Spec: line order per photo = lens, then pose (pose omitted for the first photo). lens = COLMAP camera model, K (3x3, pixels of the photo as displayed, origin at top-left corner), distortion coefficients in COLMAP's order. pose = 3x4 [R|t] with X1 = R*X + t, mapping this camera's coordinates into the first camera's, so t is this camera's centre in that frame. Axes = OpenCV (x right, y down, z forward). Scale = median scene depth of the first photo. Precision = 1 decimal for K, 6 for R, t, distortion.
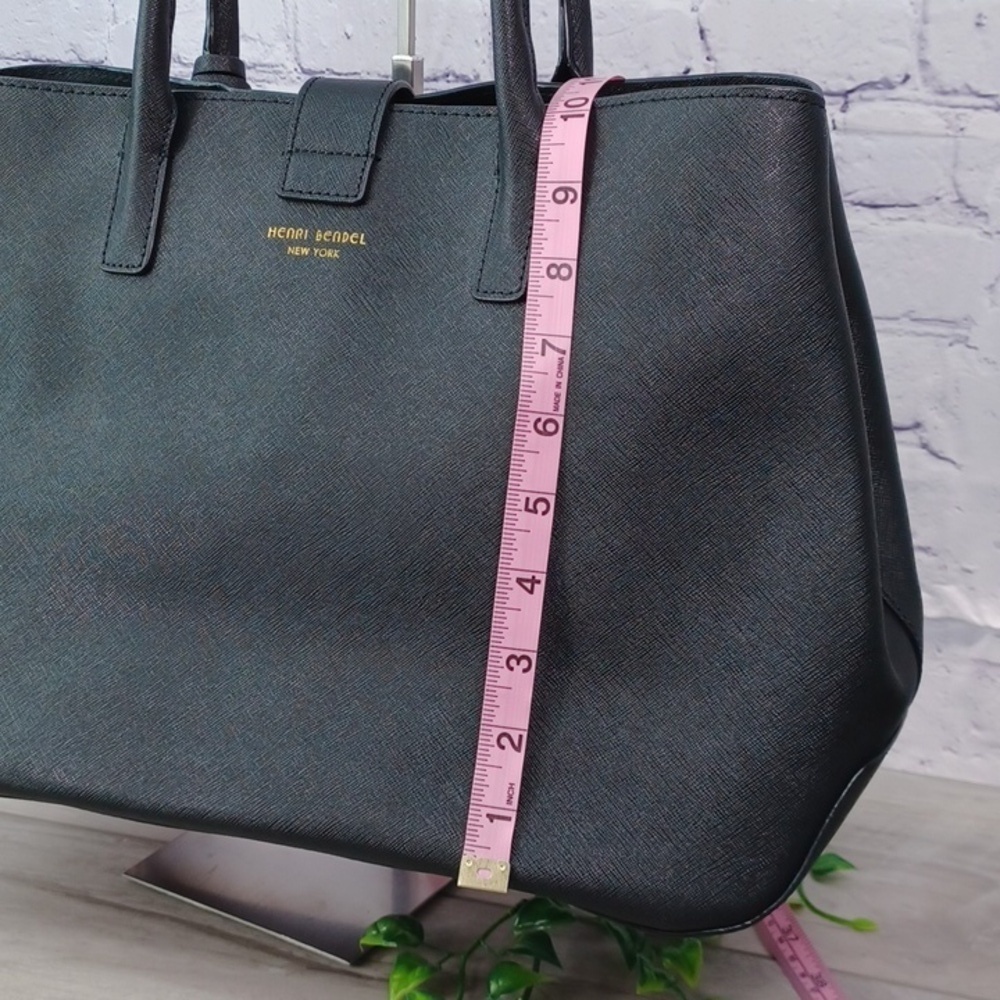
lens RADIAL K [[1591.2, 0, 500.0], [0, 1591.2, 500.0], [0, 0, 1]] dist [0.111453, -0.202606]
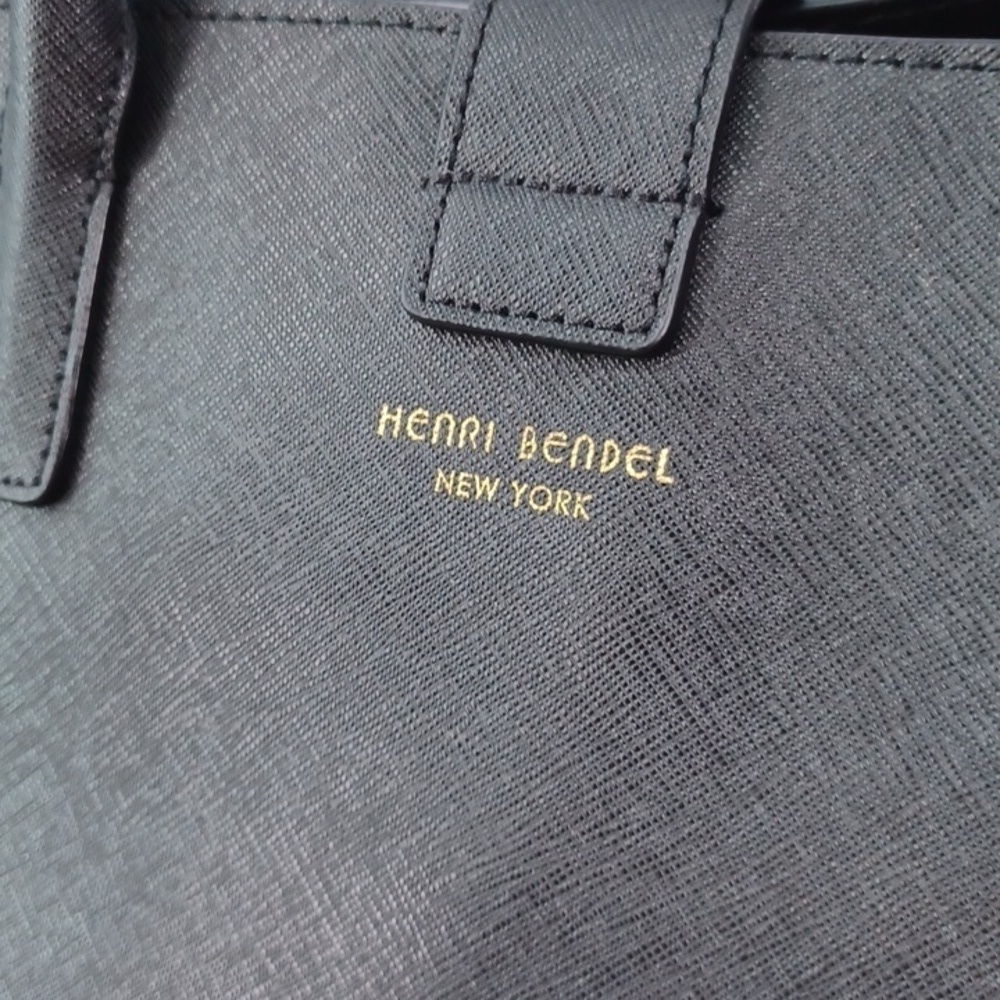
lens RADIAL K [[1591.2, 0, 500.0], [0, 1591.2, 500.0], [0, 0, 1]] dist [0.111453, -0.202606]
pose [[0.995584, 0.020372, -0.091642, -0.085526], [-0.012393, 0.996148, 0.086813, -0.175907], [0.093058, -0.085293, 0.992001, 0.646916]]
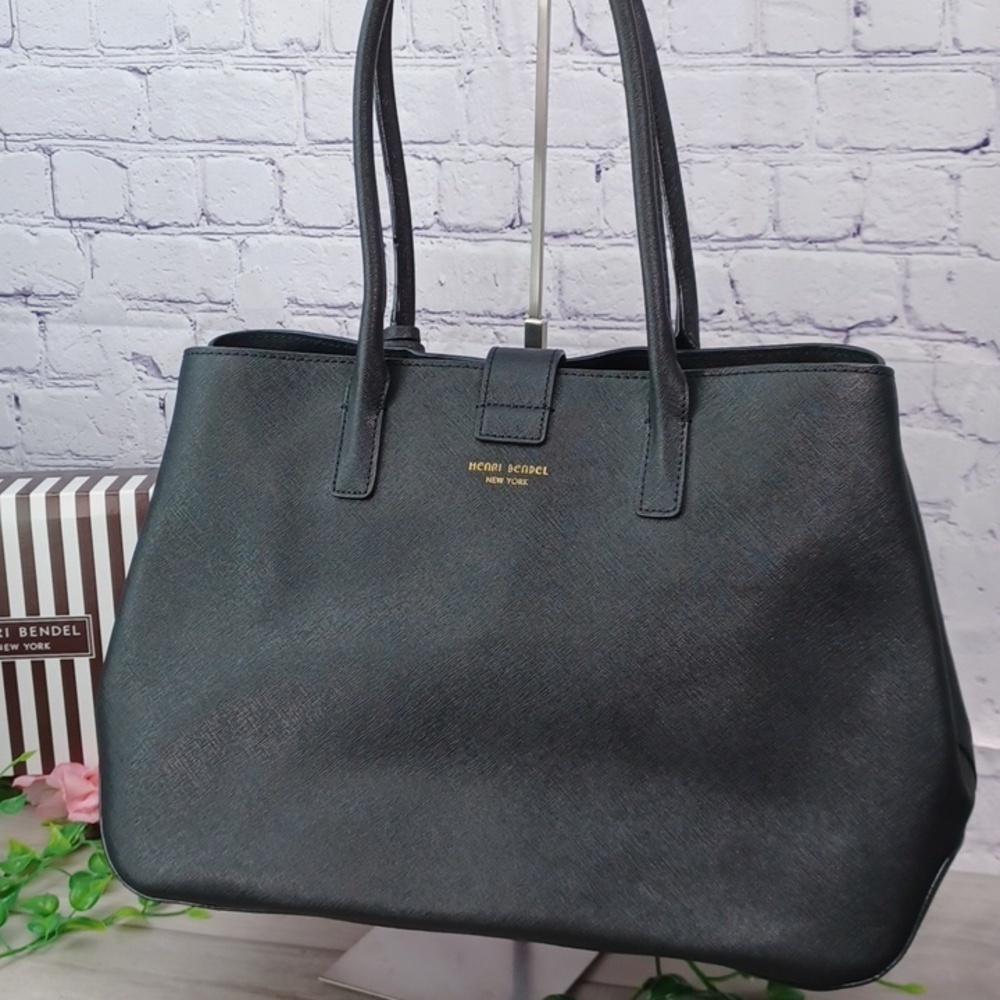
lens RADIAL K [[1591.2, 0, 500.0], [0, 1591.2, 500.0], [0, 0, 1]] dist [0.111453, -0.202606]
pose [[0.995163, -0.025546, 0.094863, -0.239237], [0.032943, 0.996467, -0.077251, -0.036116], [-0.092554, 0.080002, 0.992488, -0.298391]]
